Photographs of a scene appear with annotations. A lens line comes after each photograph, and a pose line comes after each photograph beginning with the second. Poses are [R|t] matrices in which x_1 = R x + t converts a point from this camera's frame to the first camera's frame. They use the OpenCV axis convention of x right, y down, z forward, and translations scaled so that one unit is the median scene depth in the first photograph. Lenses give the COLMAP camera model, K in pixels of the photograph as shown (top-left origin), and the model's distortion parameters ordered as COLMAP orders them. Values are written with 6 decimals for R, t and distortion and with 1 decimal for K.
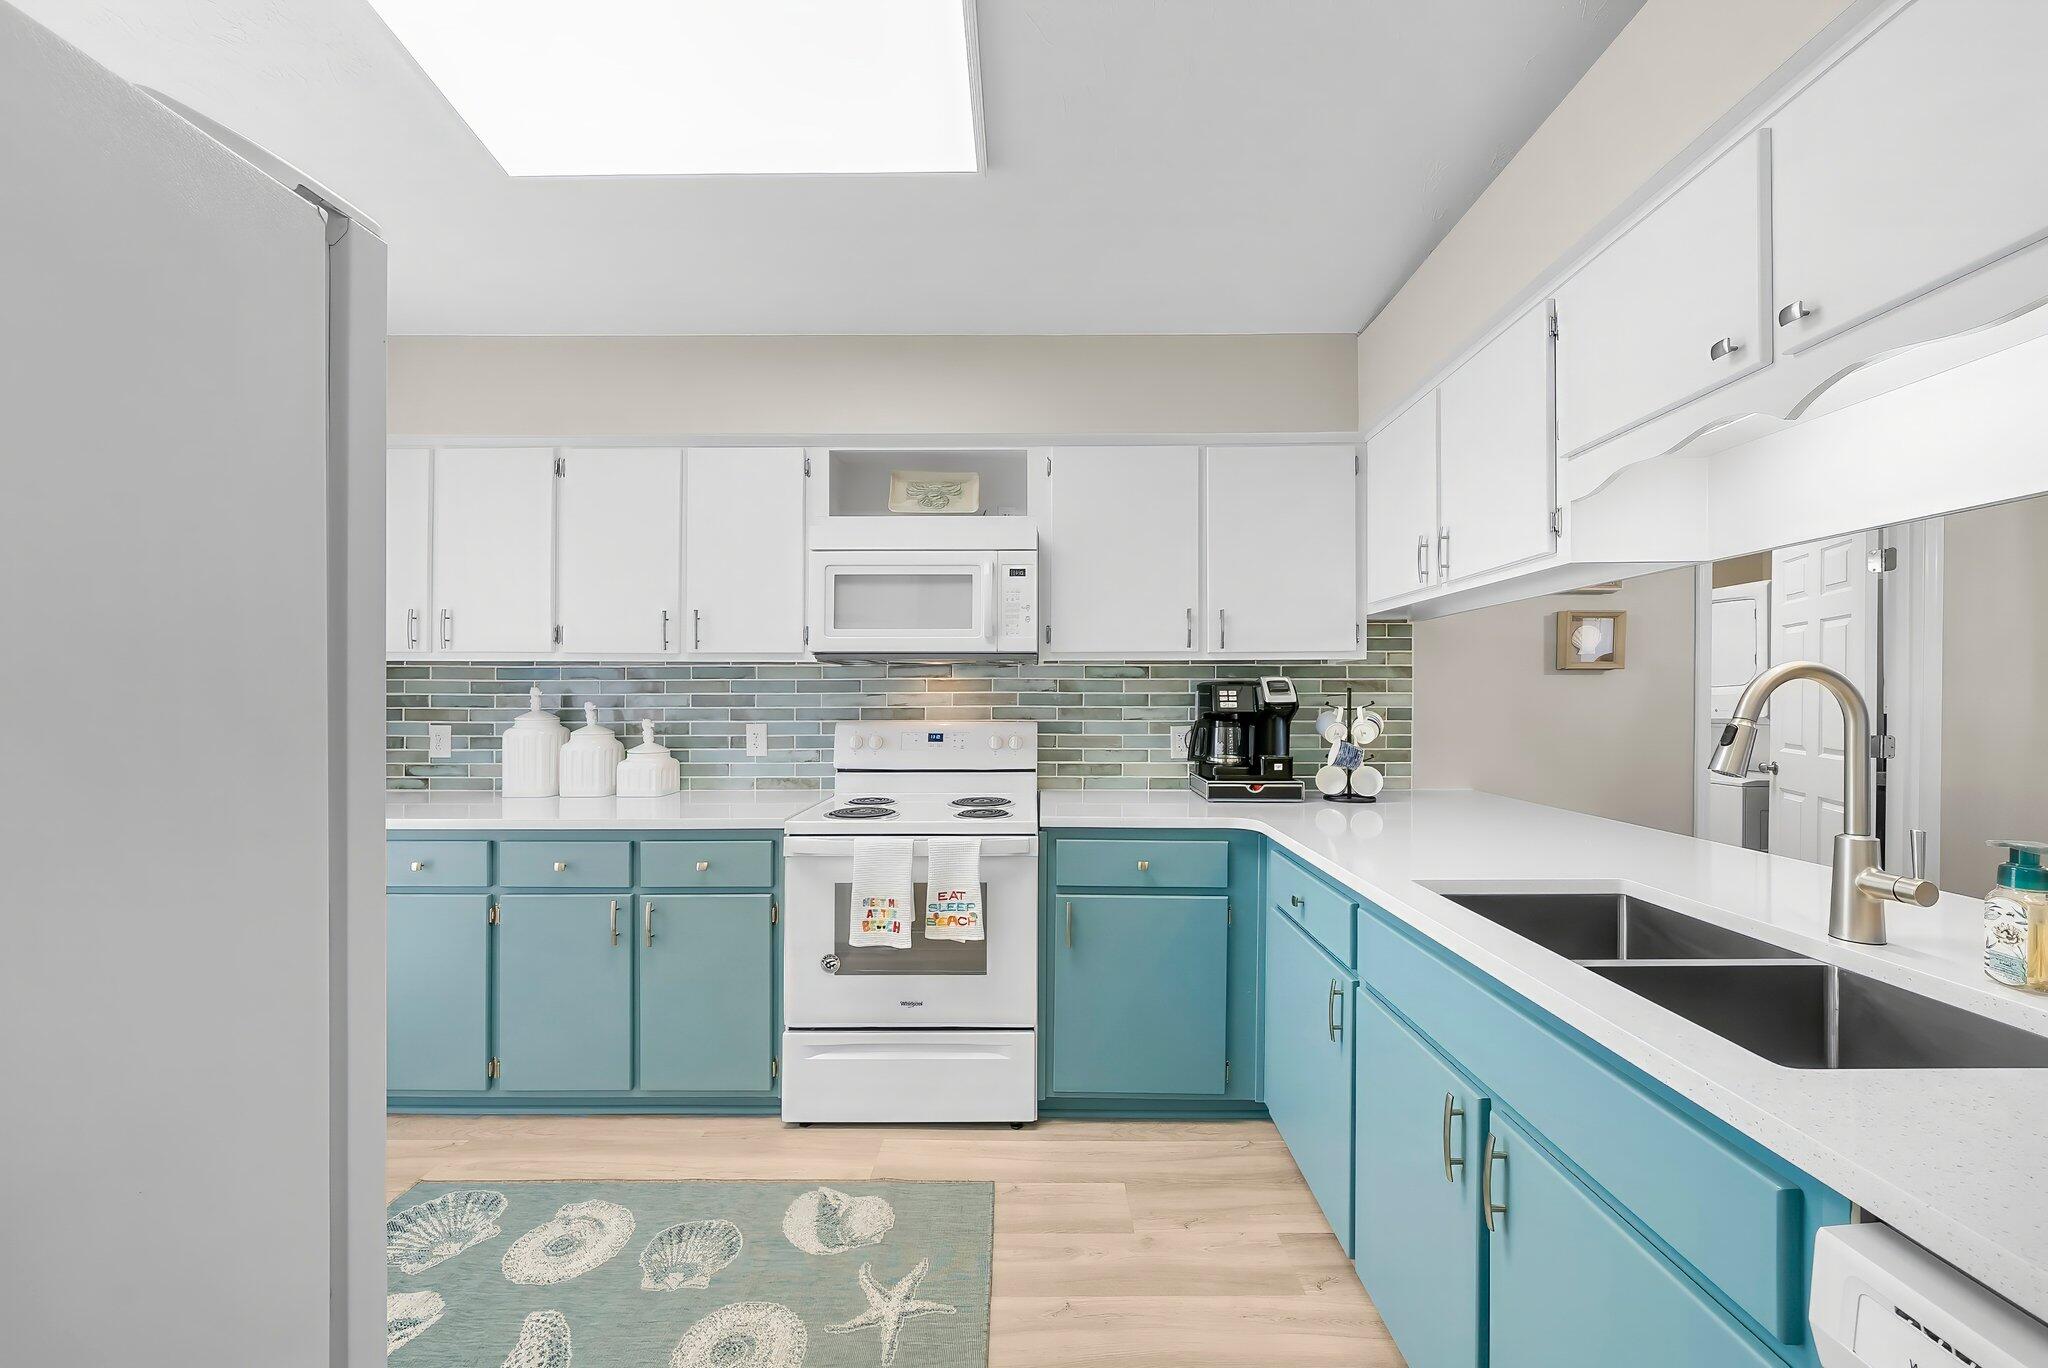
lens RADIAL K [[728.2, 0, 1039.7], [0, 728.2, 691.7], [0, 0, 1]] dist [-0.000375, -0.000079]
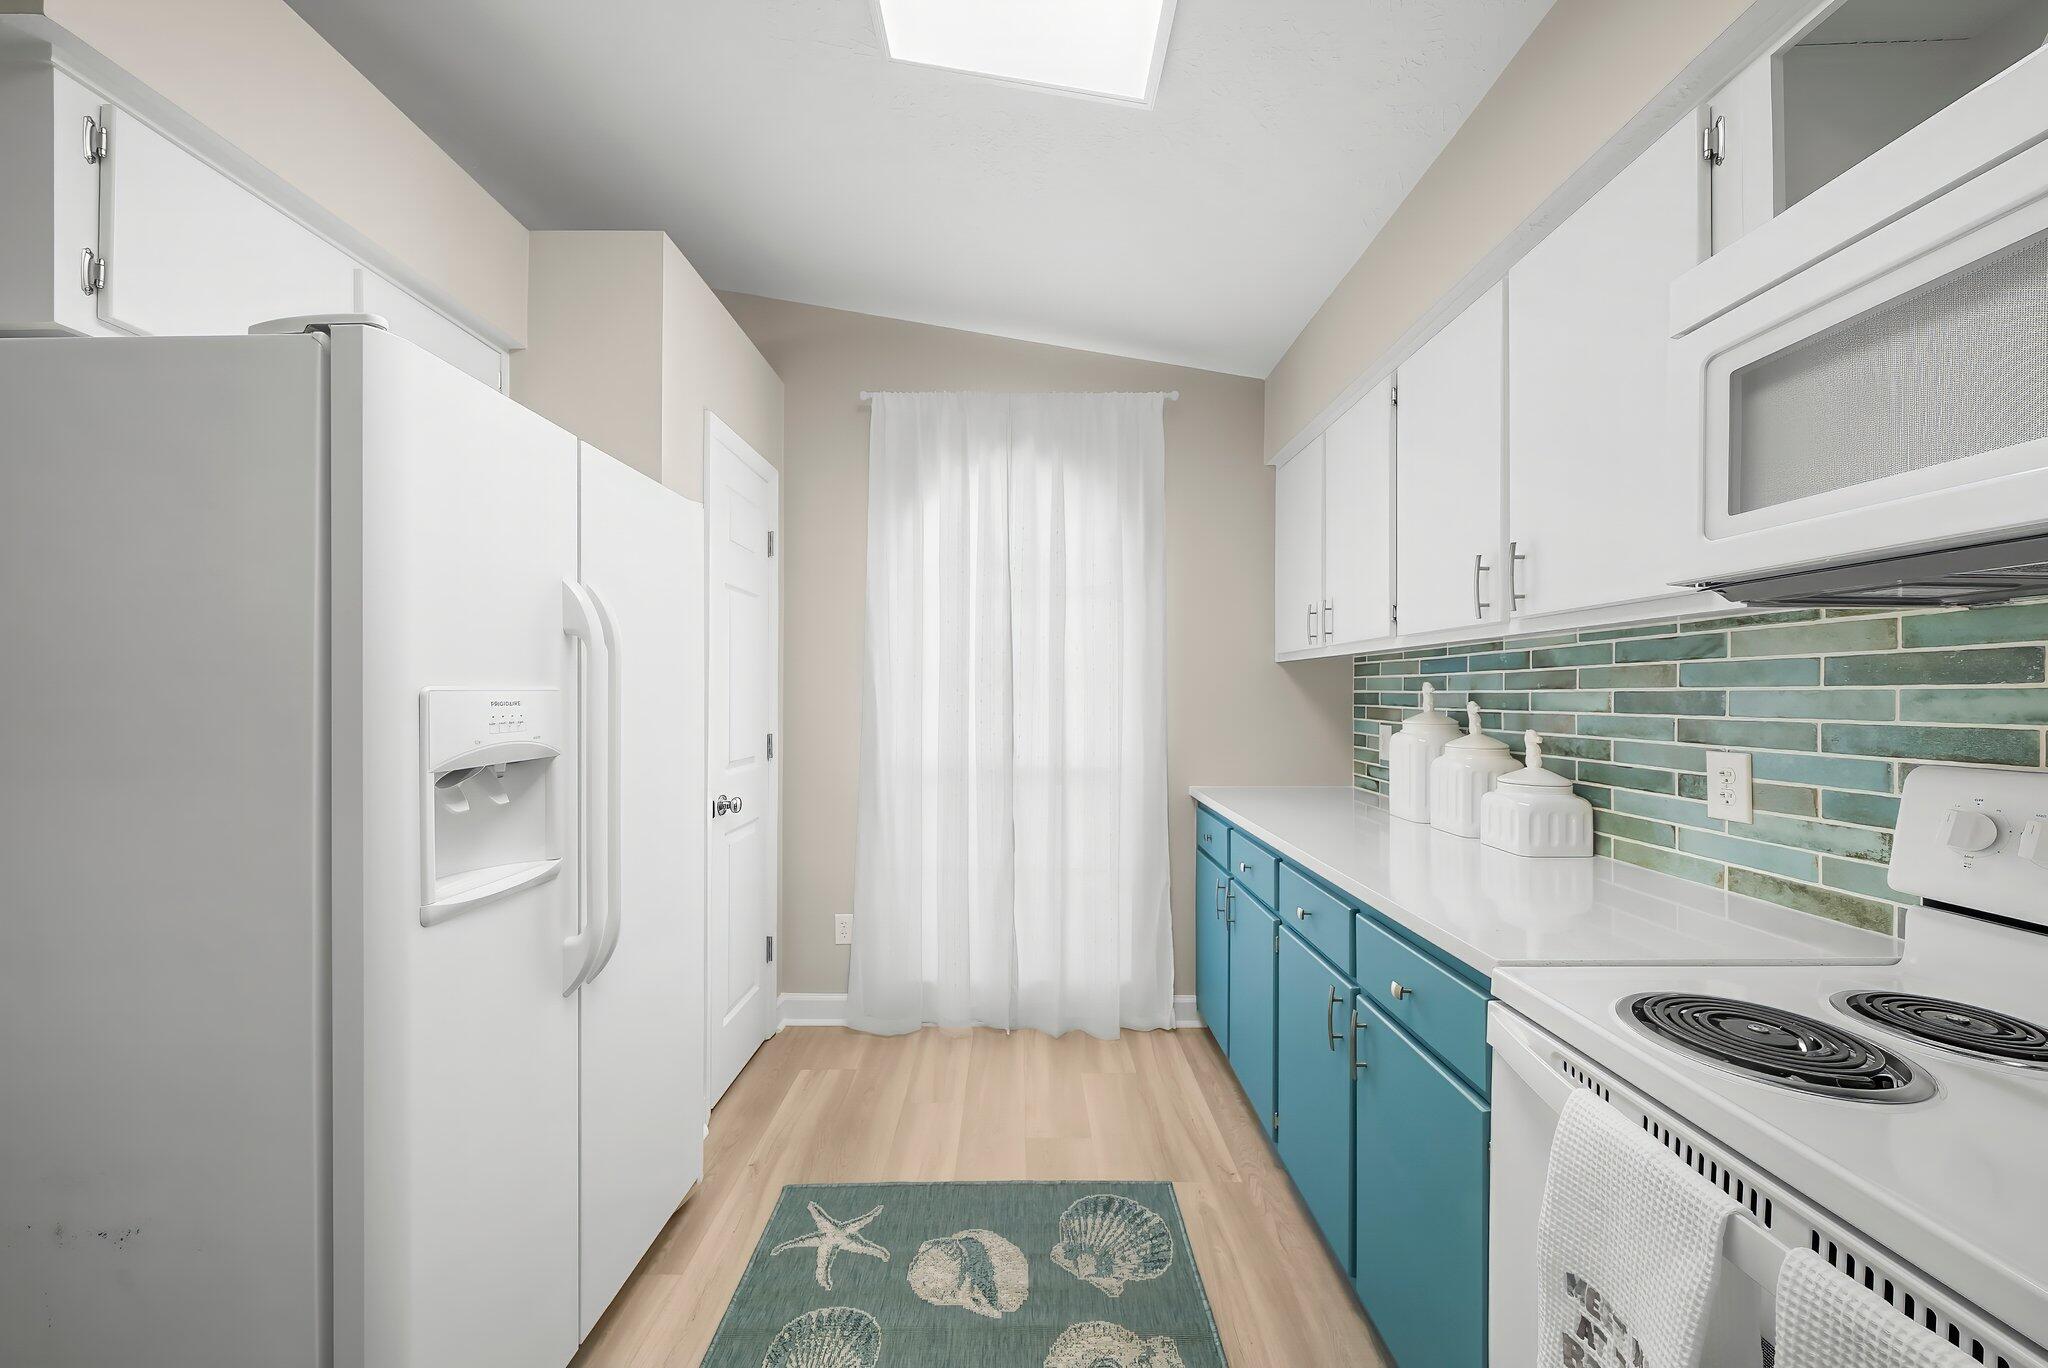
lens RADIAL K [[702.5, 0, 1030.9], [0, 702.5, 684.7], [0, 0, 1]] dist [-0.005930, 0.000774]
pose [[-0.010342, -0.012407, -0.999870, 0.072903], [0.001828, 0.999921, -0.012426, 0.004959], [0.999945, -0.001956, -0.010319, 0.554617]]
